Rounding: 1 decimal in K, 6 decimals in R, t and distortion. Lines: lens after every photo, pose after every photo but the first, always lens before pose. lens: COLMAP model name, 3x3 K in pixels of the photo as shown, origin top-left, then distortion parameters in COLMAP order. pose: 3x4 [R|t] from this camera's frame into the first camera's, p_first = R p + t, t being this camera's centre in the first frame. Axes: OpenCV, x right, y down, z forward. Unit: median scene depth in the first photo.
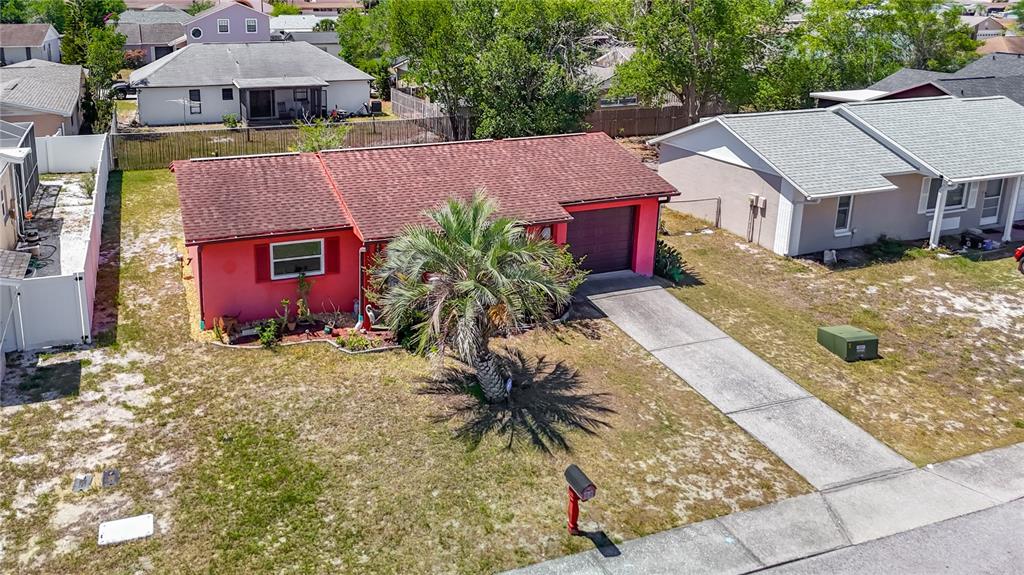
lens RADIAL K [[838.7, 0, 461.3], [0, 838.7, 206.5], [0, 0, 1]] dist [0.046372, -0.001910]
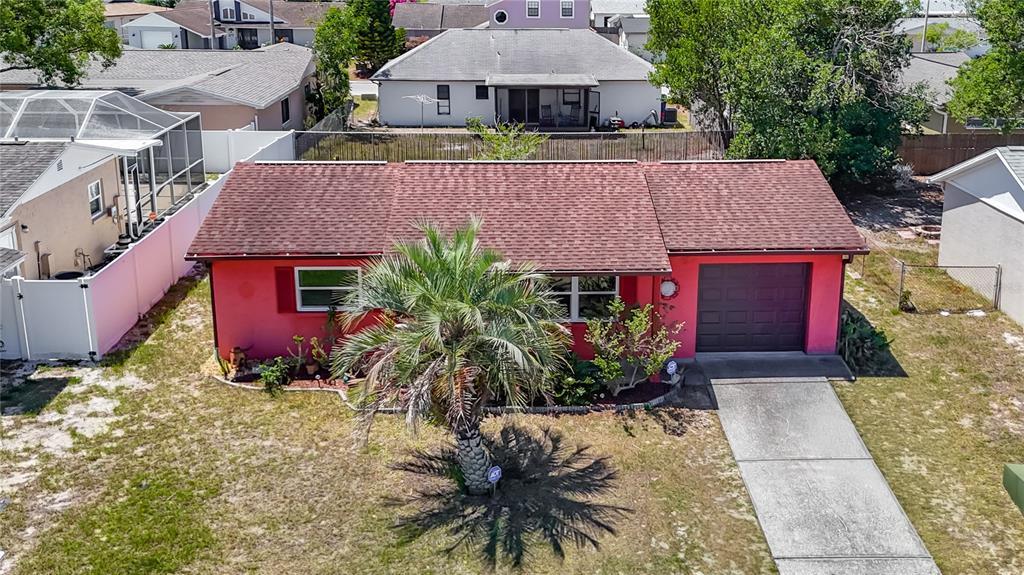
lens RADIAL K [[1087.1, 0, 577.4], [0, 1087.1, 285.2], [0, 0, 1]] dist [0.059252, -0.025679]
pose [[0.947815, 0.093008, -0.304953, 0.383553], [-0.083139, 0.995511, 0.045220, -0.009473], [0.307790, -0.017507, 0.951293, 0.074894]]
